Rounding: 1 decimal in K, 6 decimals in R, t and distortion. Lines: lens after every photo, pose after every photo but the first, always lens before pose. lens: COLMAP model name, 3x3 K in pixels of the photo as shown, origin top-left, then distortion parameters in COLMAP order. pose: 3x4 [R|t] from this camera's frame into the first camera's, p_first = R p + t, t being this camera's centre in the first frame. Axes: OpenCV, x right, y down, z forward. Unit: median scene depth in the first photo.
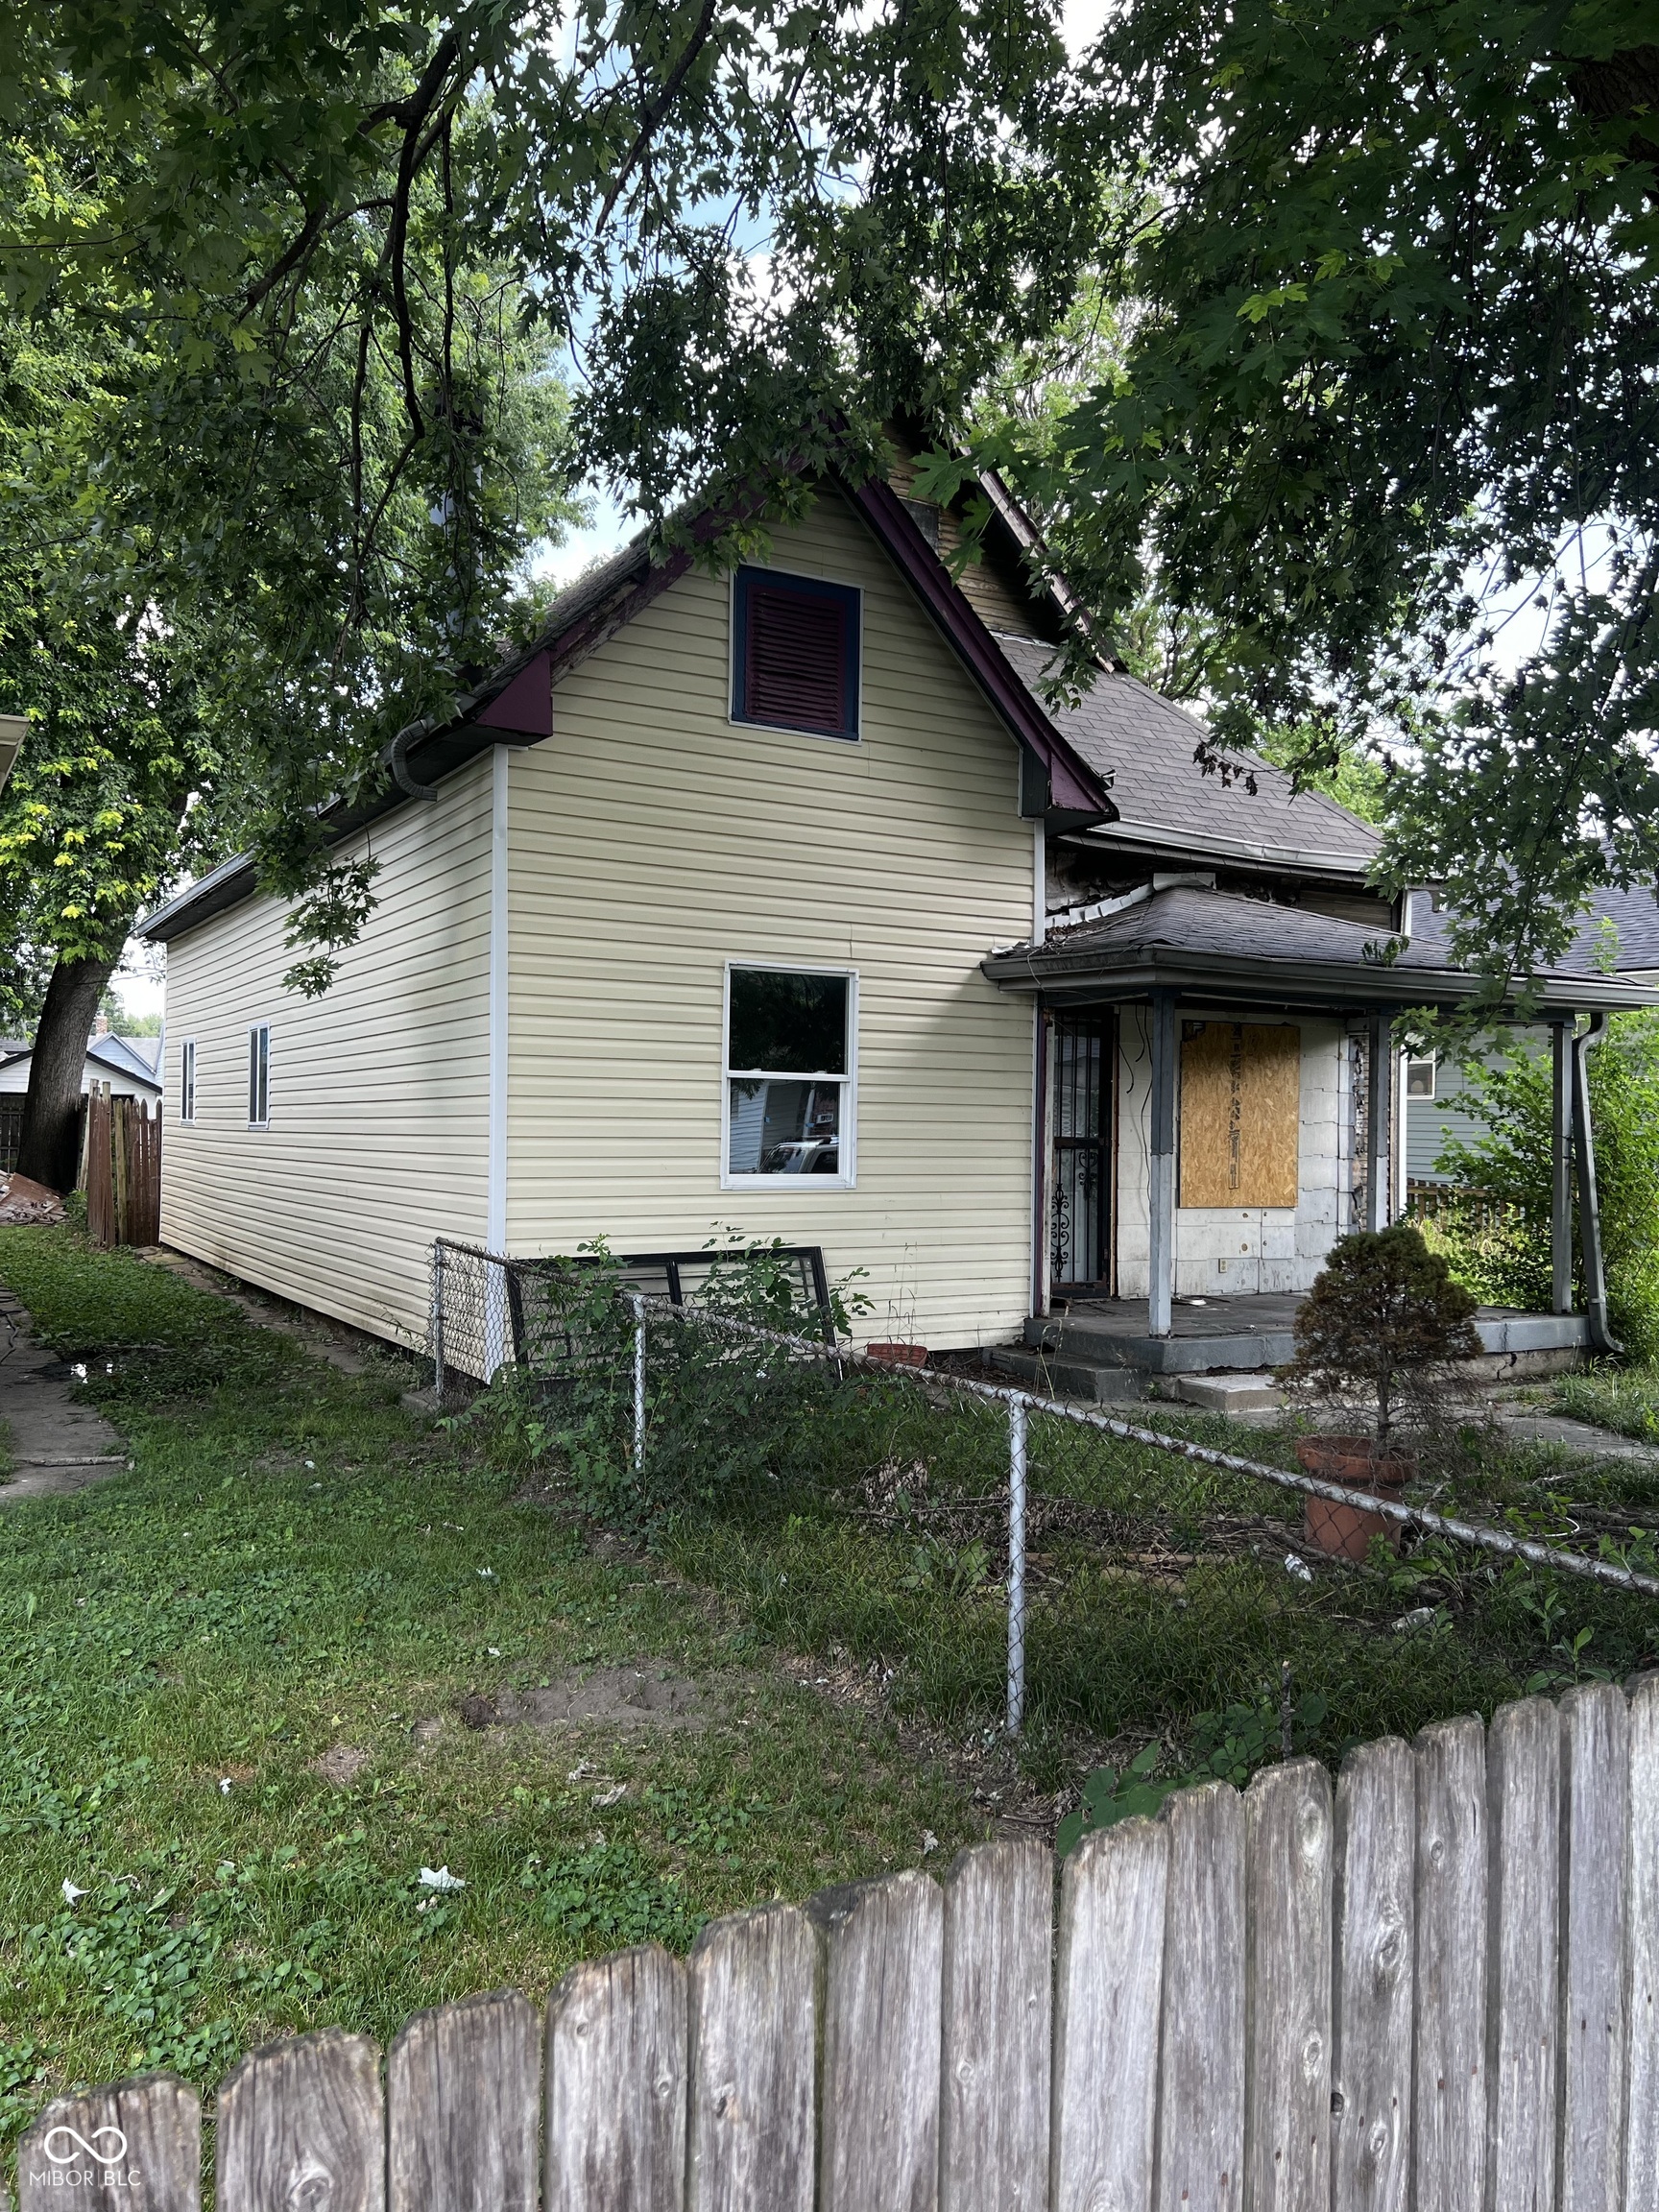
lens RADIAL K [[1682.4, 0, 827.7], [0, 1682.4, 1123.4], [0, 0, 1]] dist [0.080937, -0.001233]
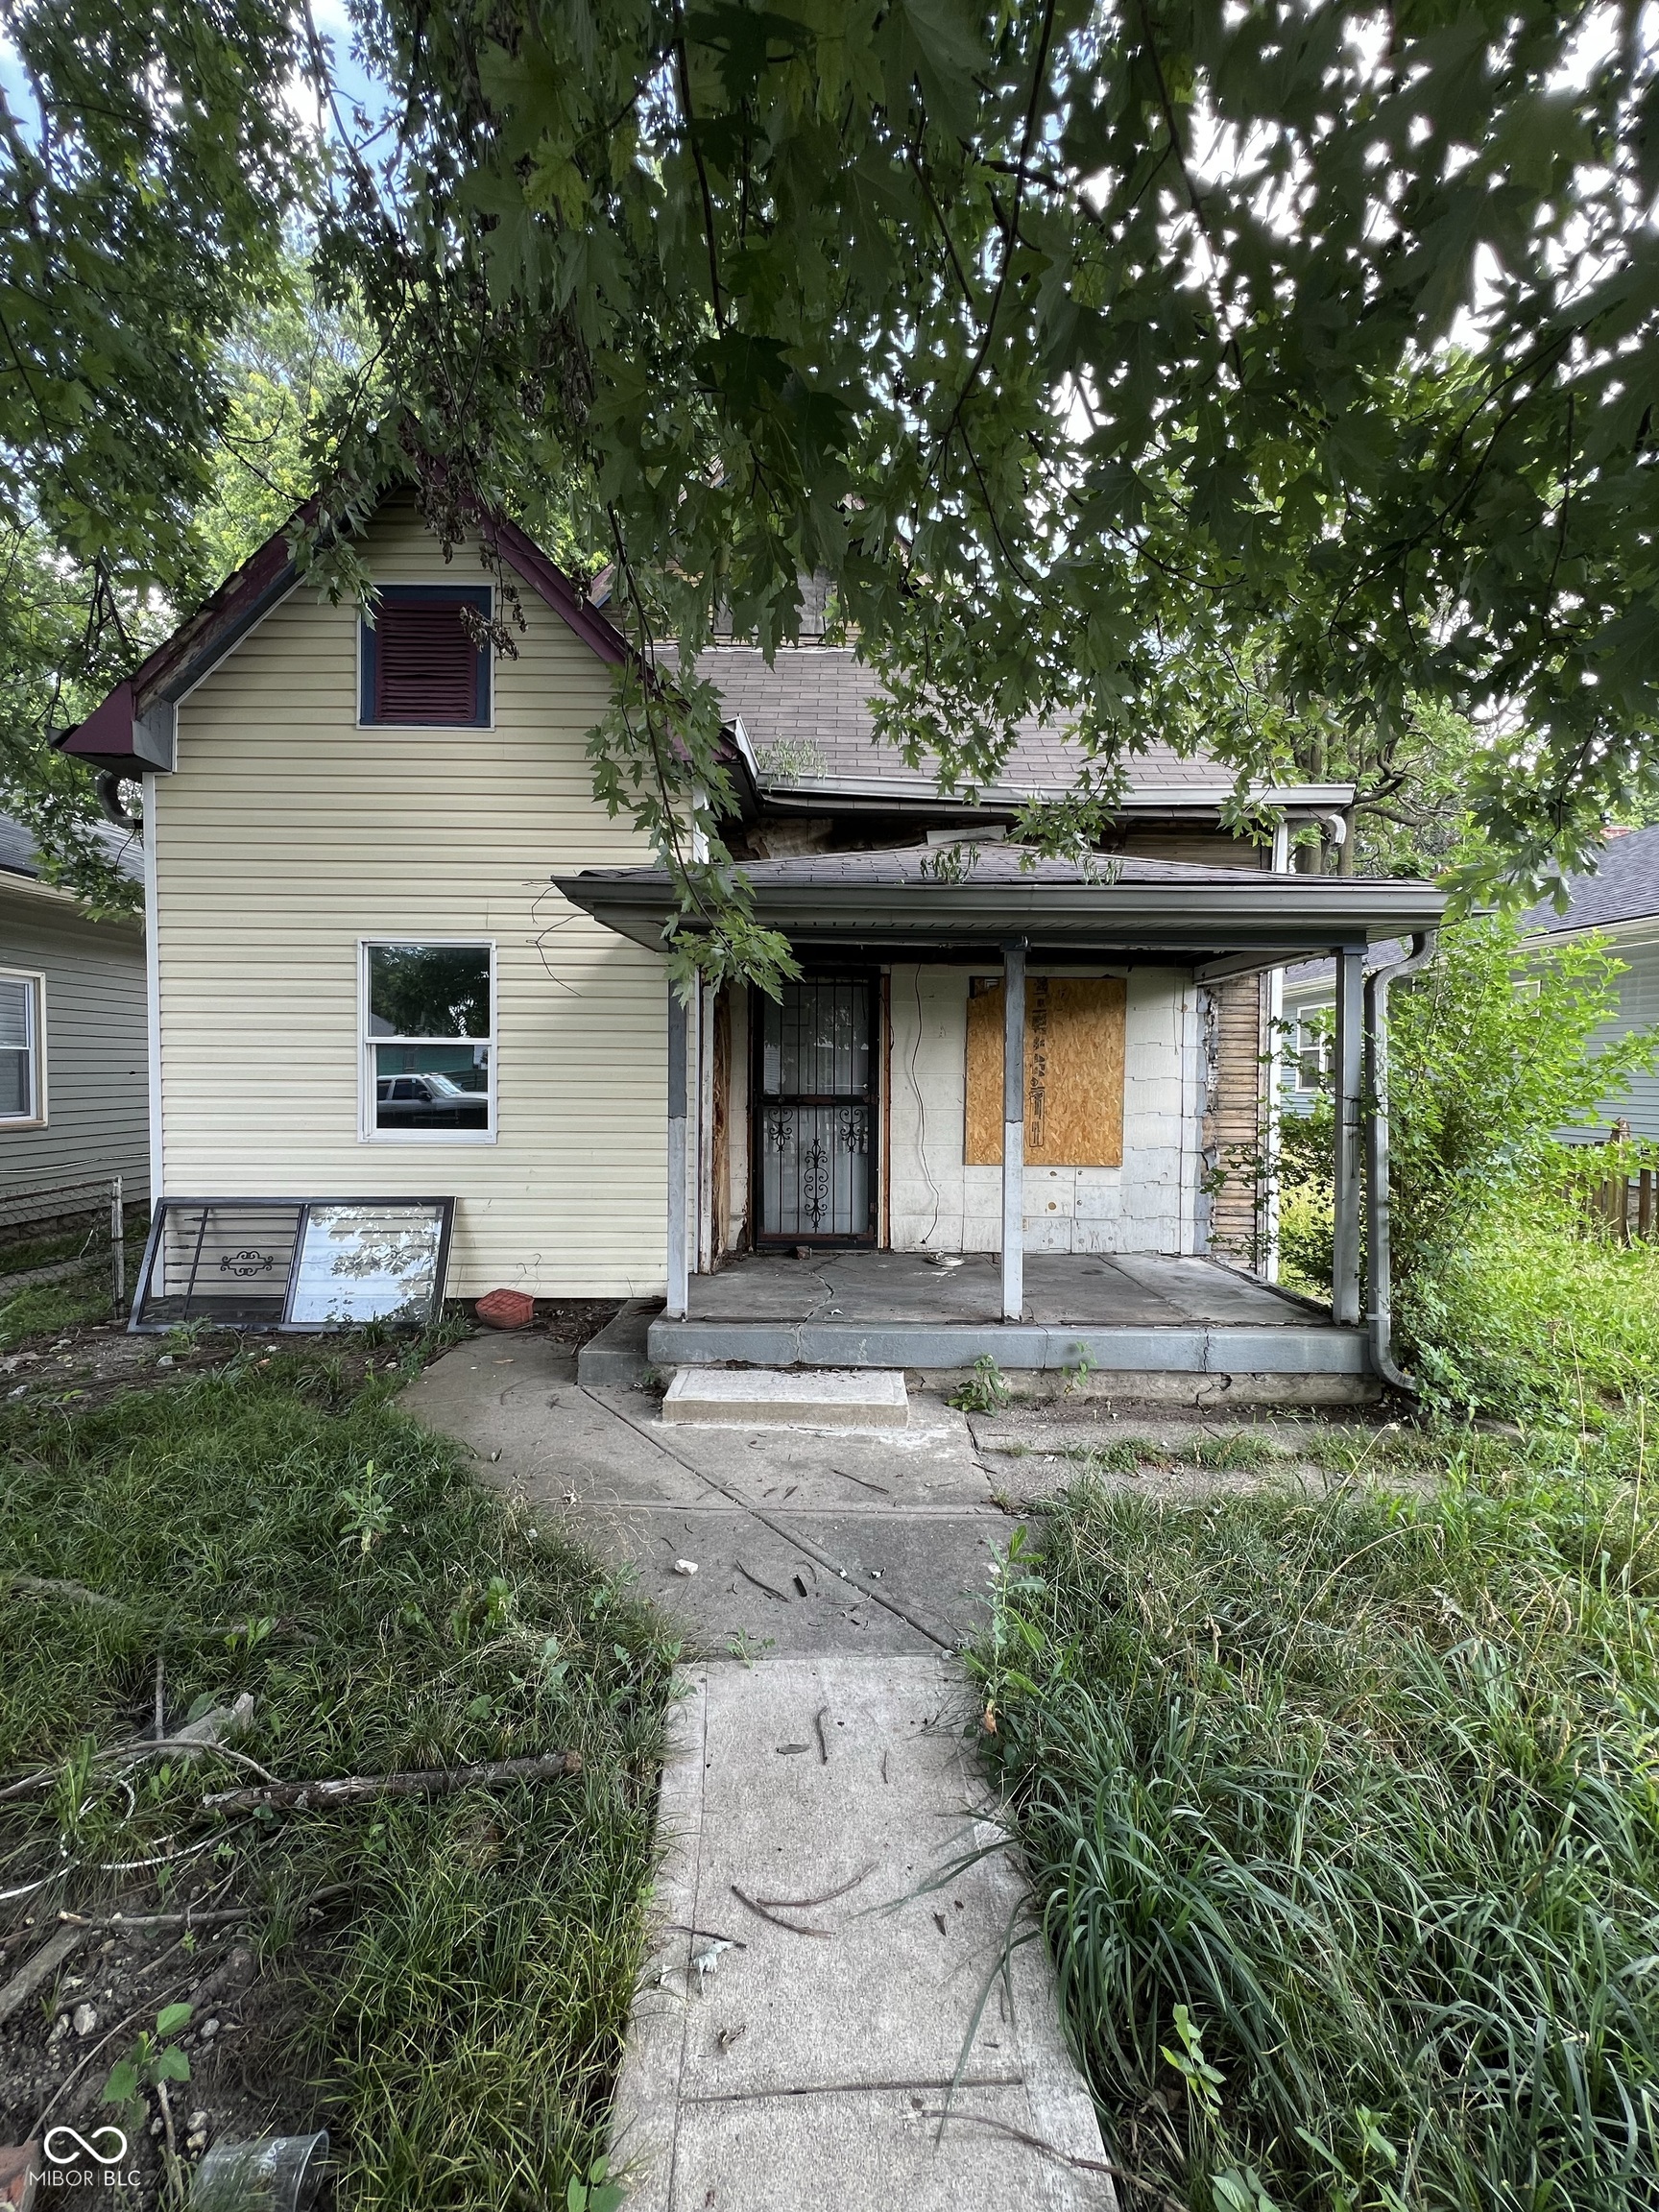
lens RADIAL K [[897.9, 0, 826.9], [0, 897.9, 1088.3], [0, 0, 1]] dist [-0.001887, 0.000005]
pose [[0.870213, 0.000954, -0.492675, 0.485154], [0.005359, 0.999921, 0.011401, -0.001909], [0.492647, -0.012562, 0.870139, 0.603767]]
